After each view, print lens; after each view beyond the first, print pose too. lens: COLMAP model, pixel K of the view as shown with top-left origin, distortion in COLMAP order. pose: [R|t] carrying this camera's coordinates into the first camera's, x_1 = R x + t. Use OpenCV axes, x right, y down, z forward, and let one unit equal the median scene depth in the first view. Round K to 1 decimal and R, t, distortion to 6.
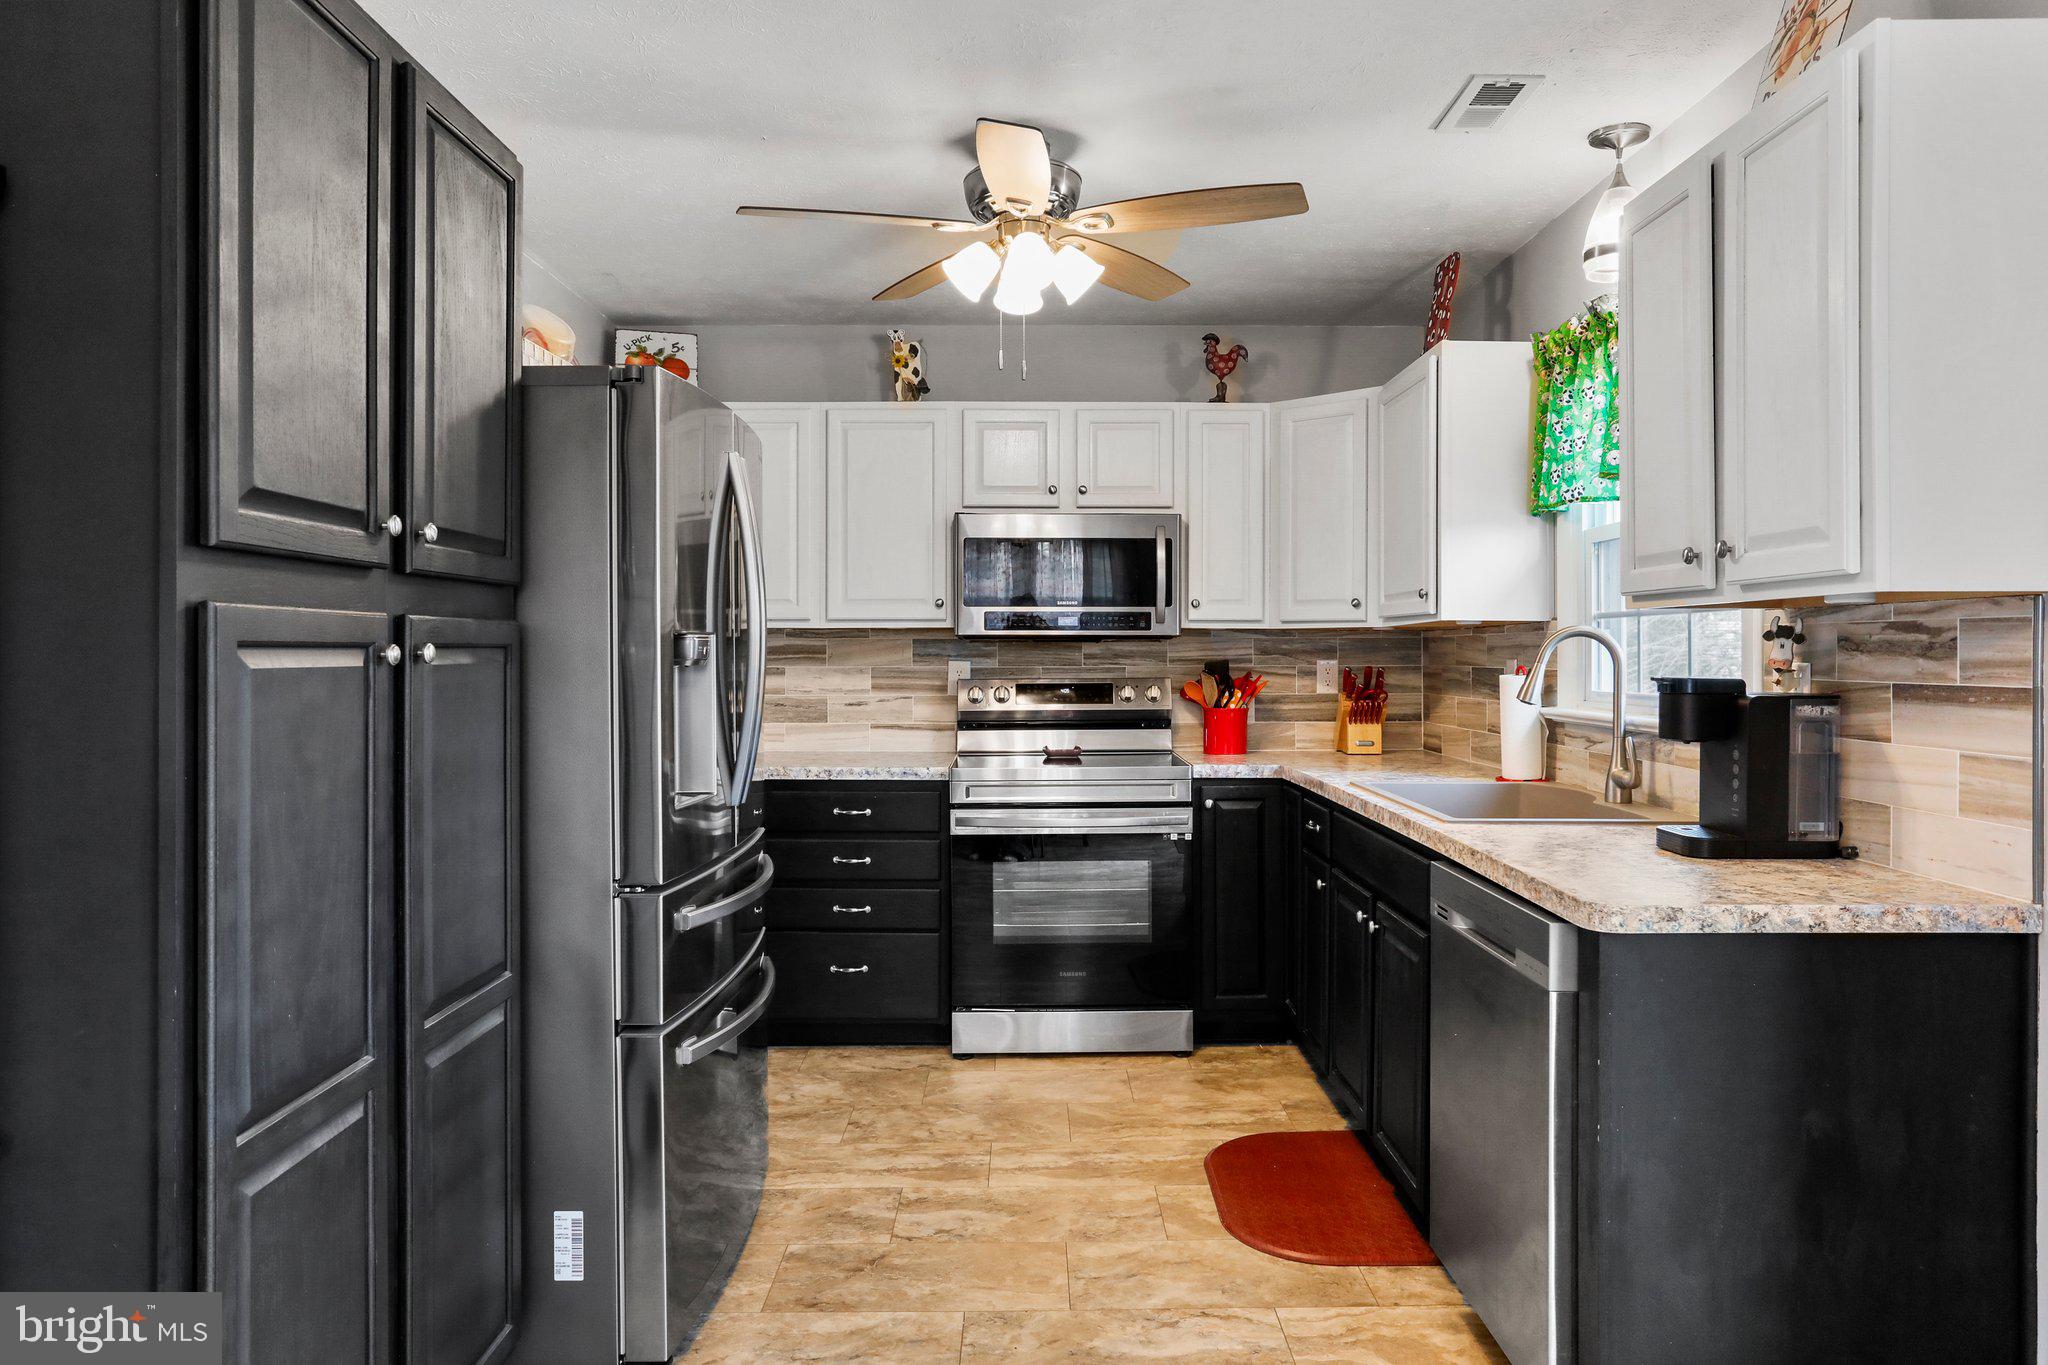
lens RADIAL K [[1441.9, 0, 1024.0], [0, 1441.9, 682.5], [0, 0, 1]] dist [-0.001132, -0.001015]
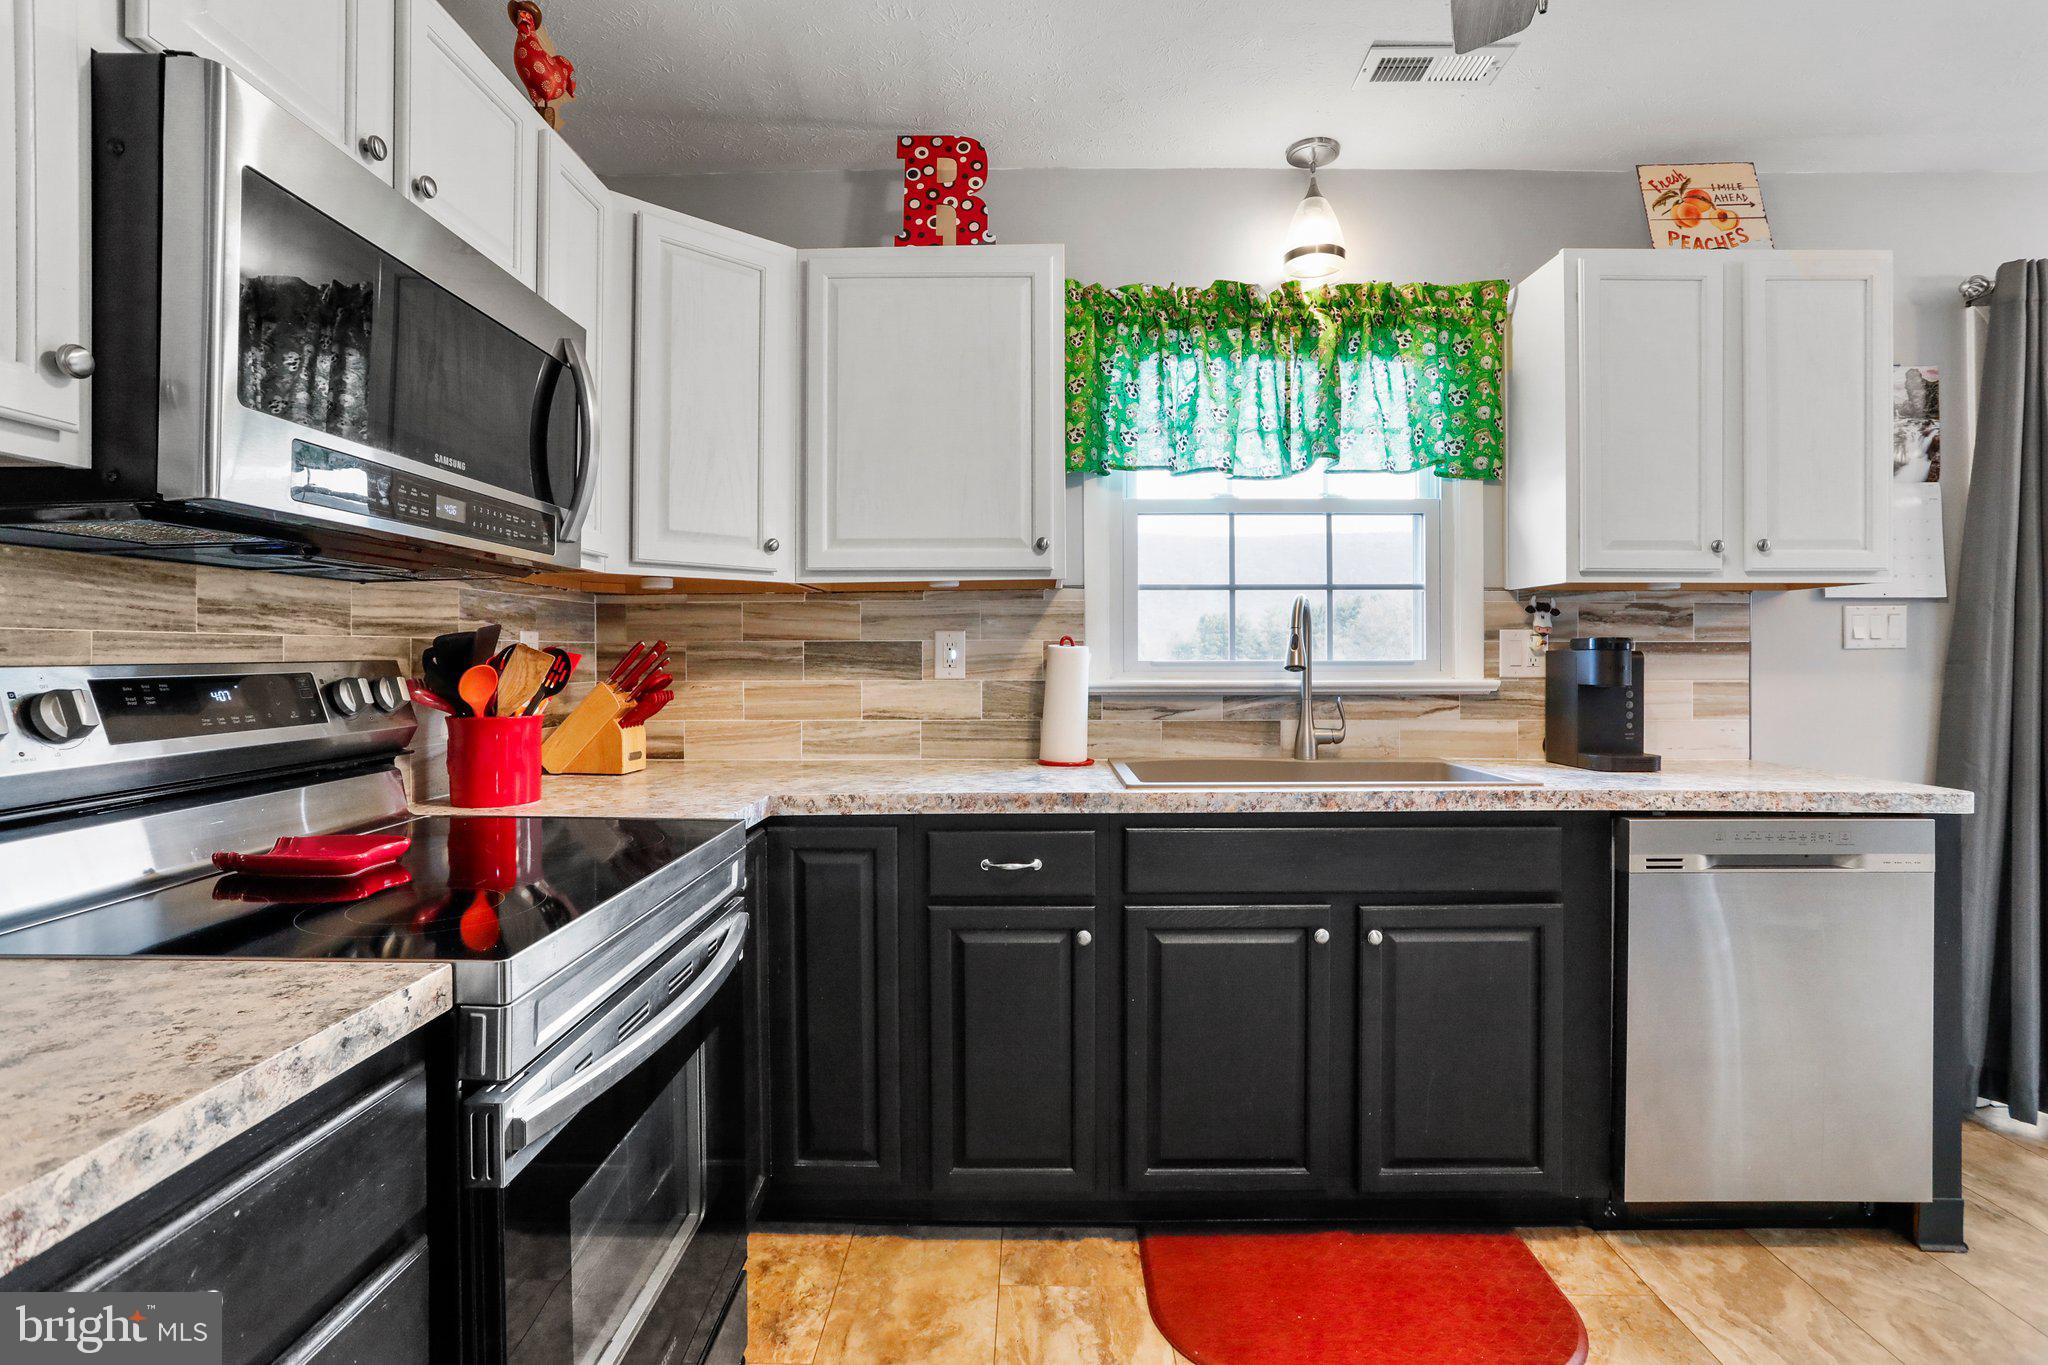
lens RADIAL K [[1008.2, 0, 1026.9], [0, 1008.2, 656.6], [0, 0, 1]] dist [-0.061853, 0.030887]
pose [[-0.004581, -0.001402, 0.999989, -0.377817], [0.022801, 0.999739, 0.001506, -0.000271], [-0.999730, 0.022807, -0.004548, 1.336600]]
